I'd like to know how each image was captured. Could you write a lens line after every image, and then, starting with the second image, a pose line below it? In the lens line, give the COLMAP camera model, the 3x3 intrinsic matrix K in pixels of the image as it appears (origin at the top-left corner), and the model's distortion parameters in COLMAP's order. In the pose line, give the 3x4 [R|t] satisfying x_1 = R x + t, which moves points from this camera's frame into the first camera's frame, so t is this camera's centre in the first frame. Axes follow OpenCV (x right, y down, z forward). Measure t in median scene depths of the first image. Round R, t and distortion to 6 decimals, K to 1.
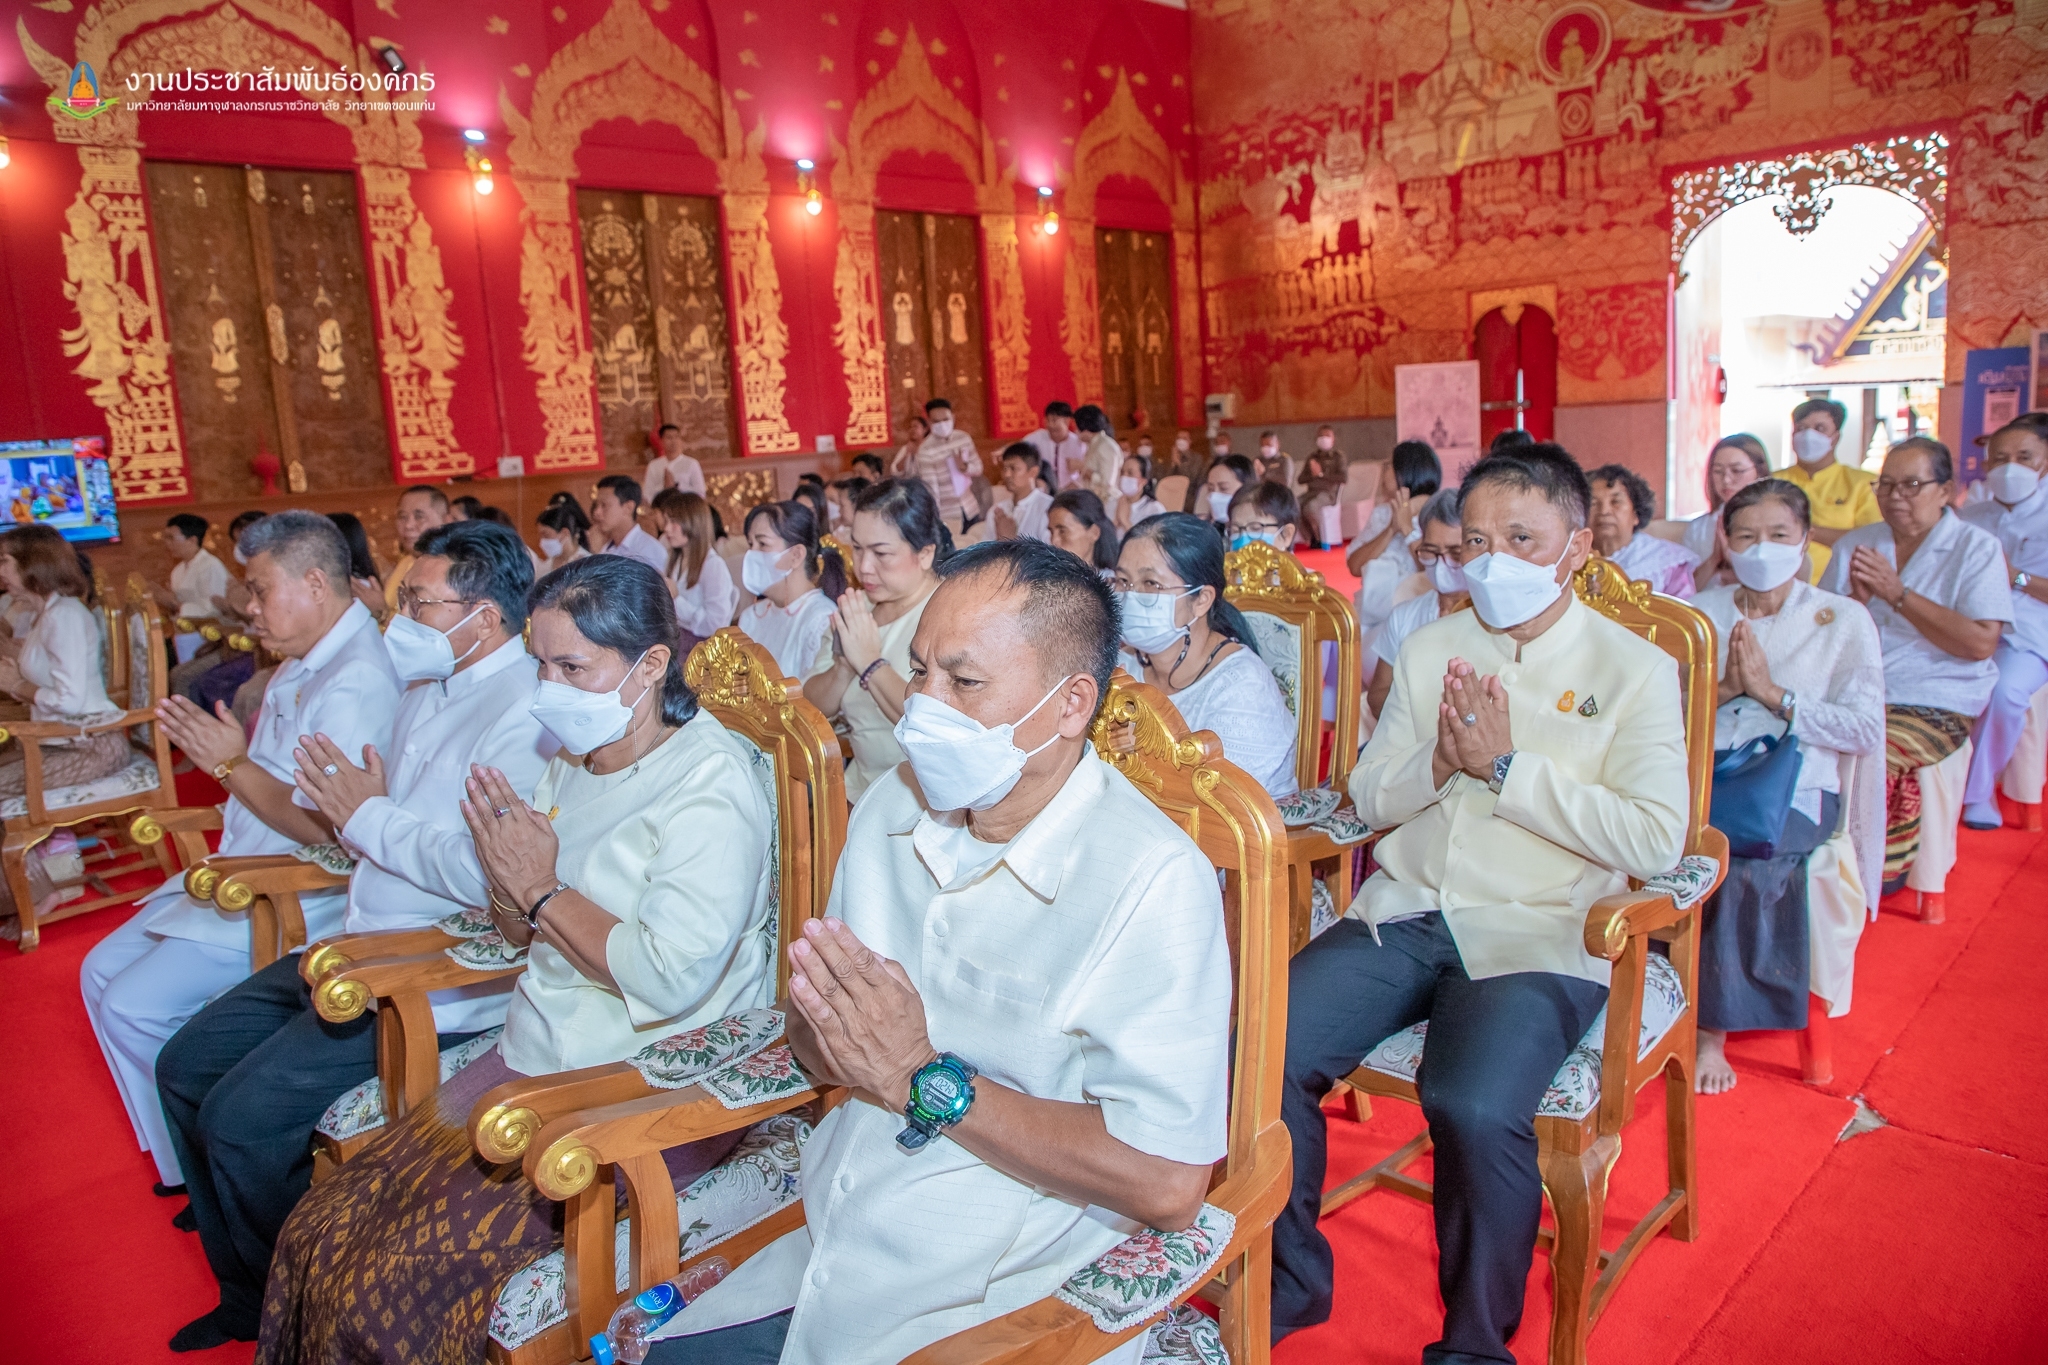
lens RADIAL K [[1402.5, 0, 1019.3], [0, 1402.5, 678.5], [0, 0, 1]] dist [-0.079623, 0.040368]
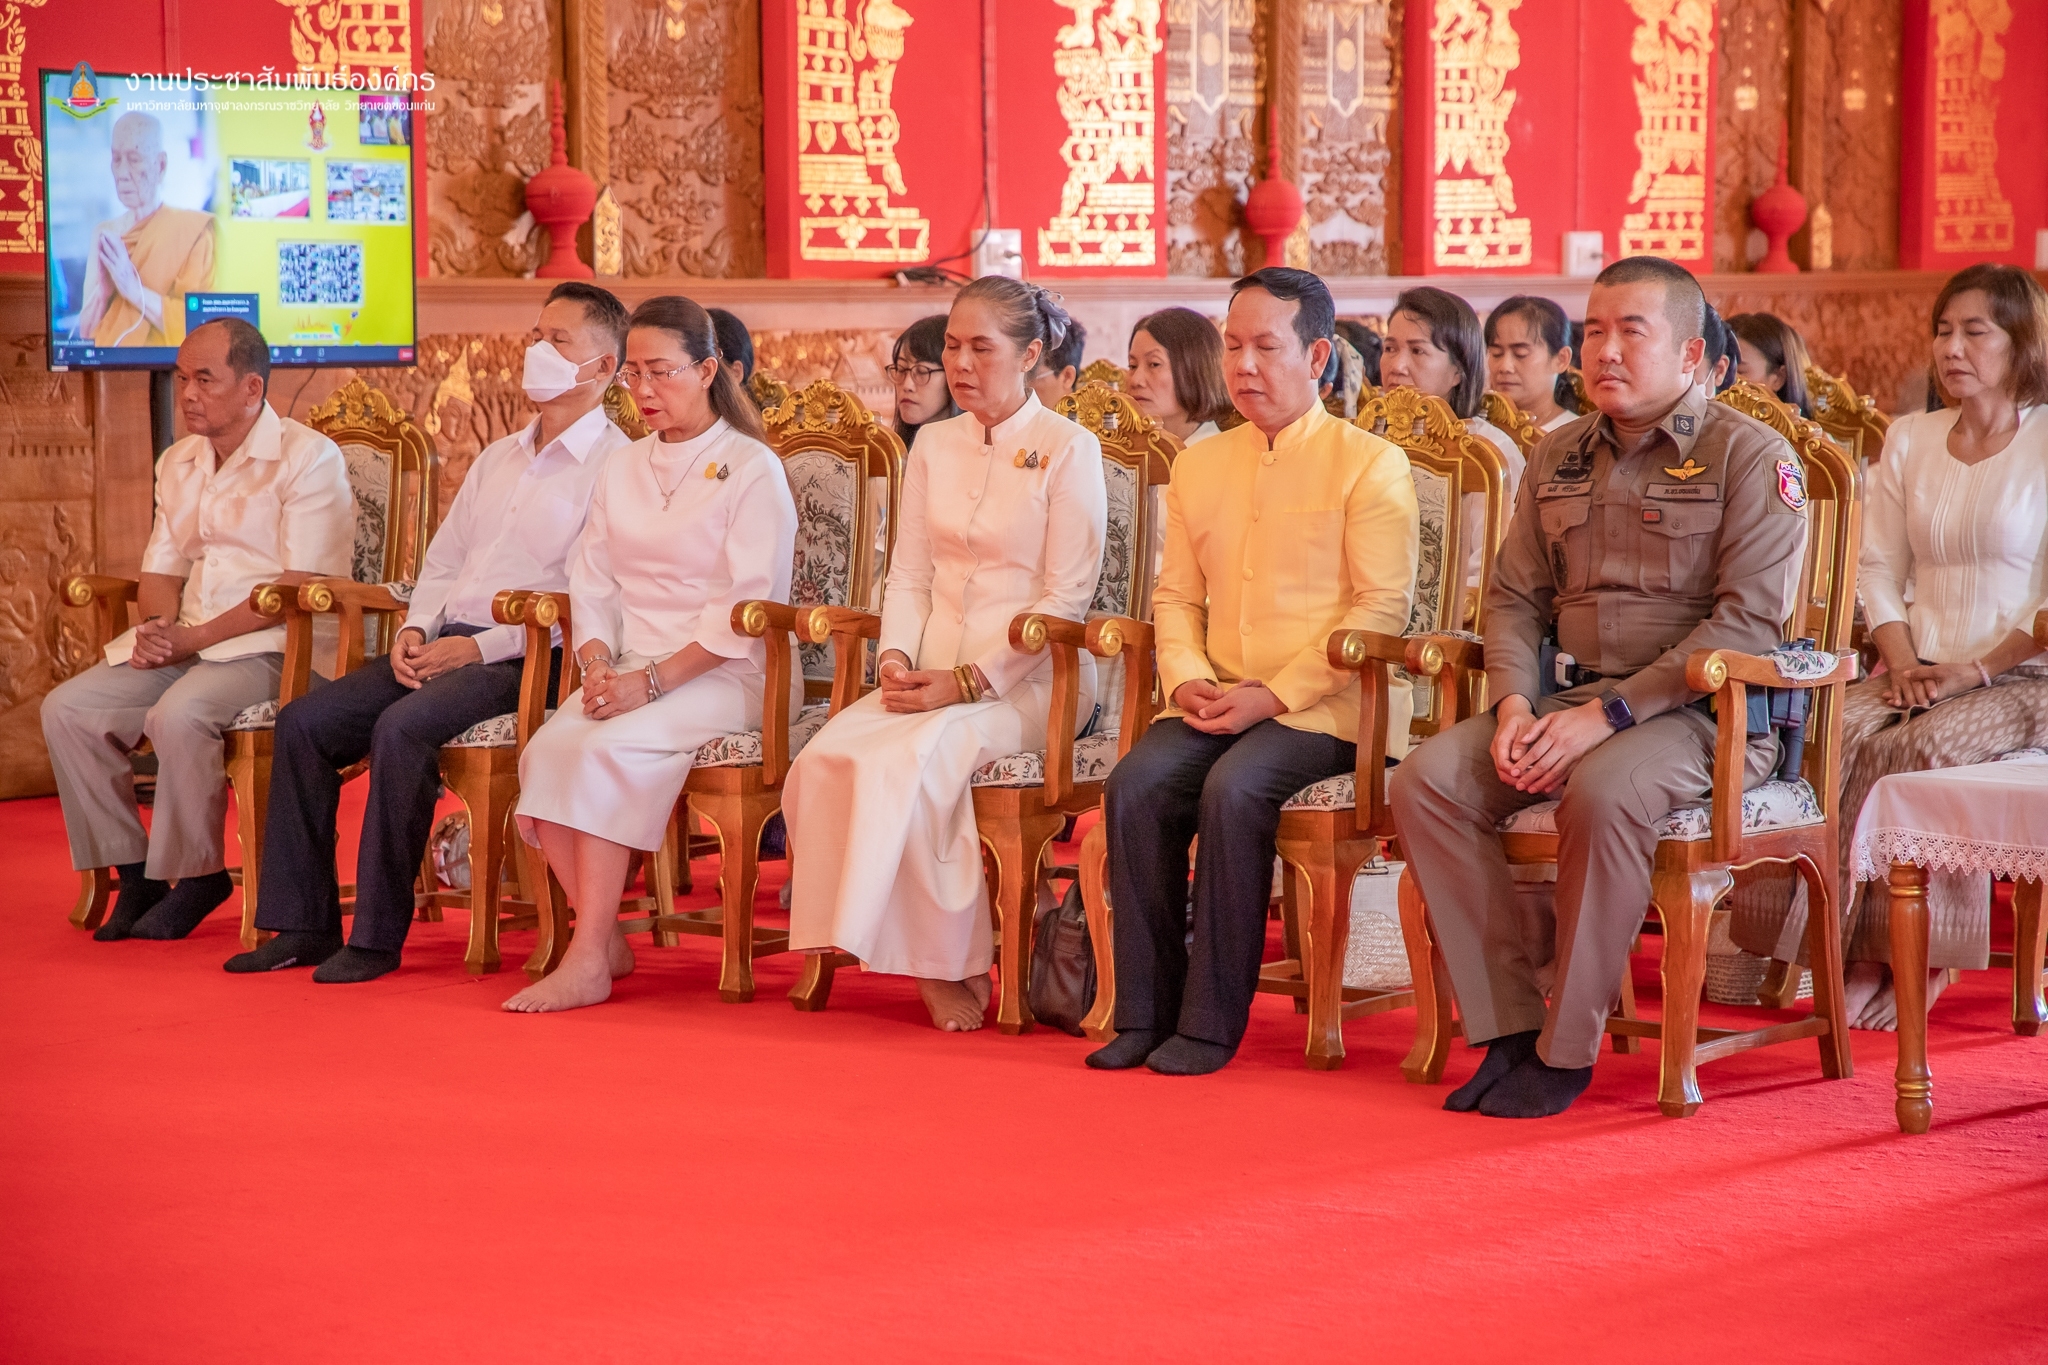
lens RADIAL K [[5473.0, 0, 999.0], [0, 5473.0, 670.2], [0, 0, 1]] dist [0.708187, 0.161971]
pose [[0.991084, 0.055236, 0.121248, -0.468382], [-0.041685, 0.992880, -0.111583, 0.107230], [-0.126548, 0.105534, 0.986331, -0.389192]]
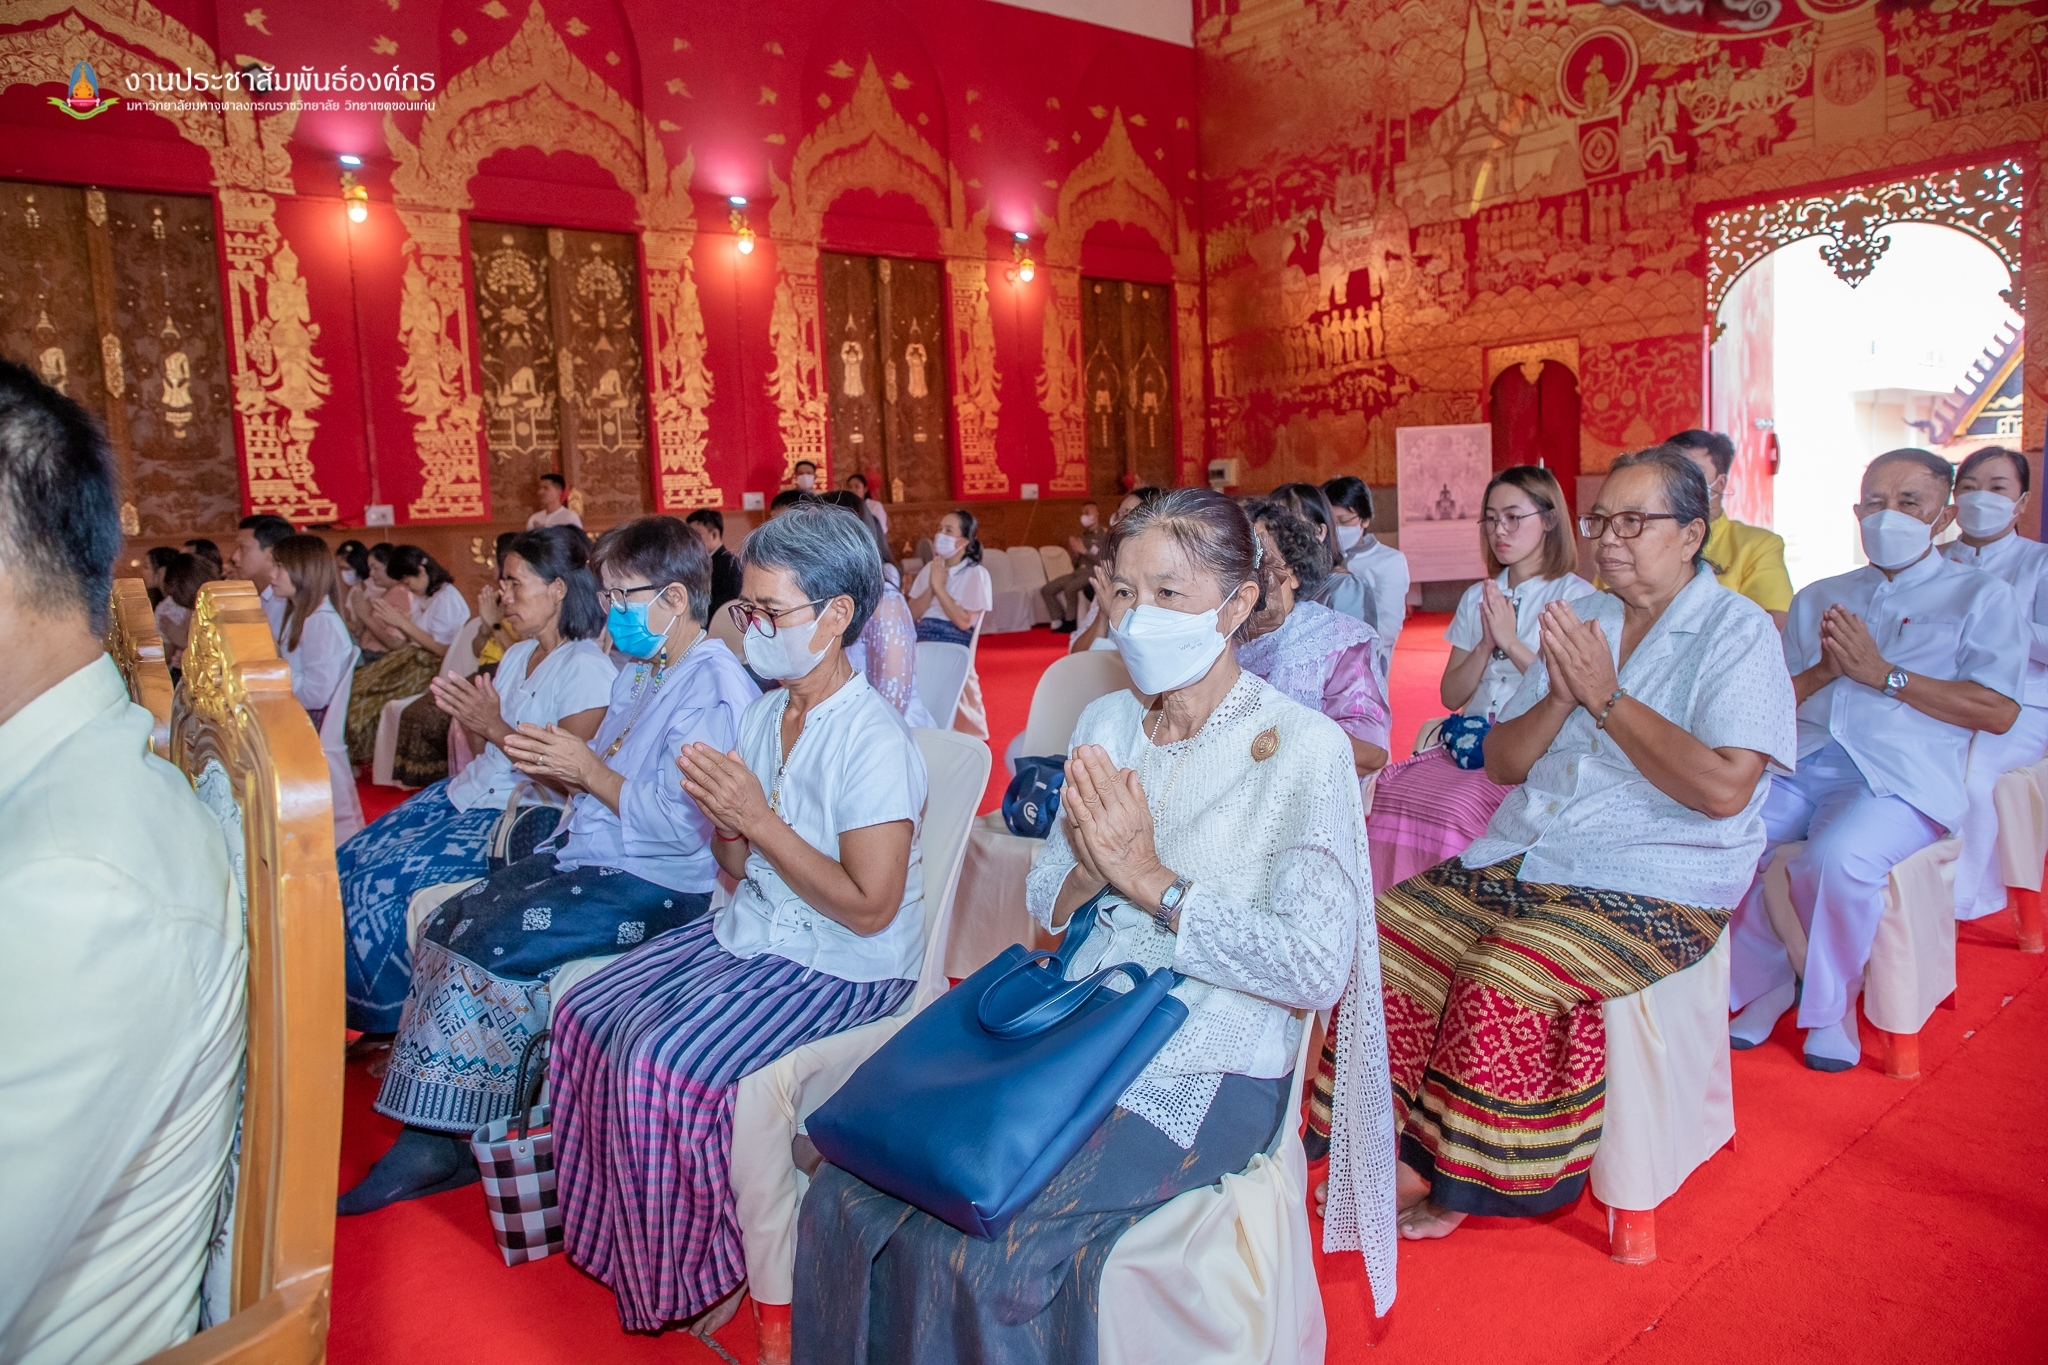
lens RADIAL K [[1417.7, 0, 1031.3], [0, 1417.7, 667.7], [0, 0, 1]] dist [-0.072820, 0.041269]
pose [[0.996779, 0.028425, -0.074994, 0.119510], [-0.033022, 0.997604, -0.060796, -0.008391], [0.073086, 0.063077, 0.995329, 0.098046]]
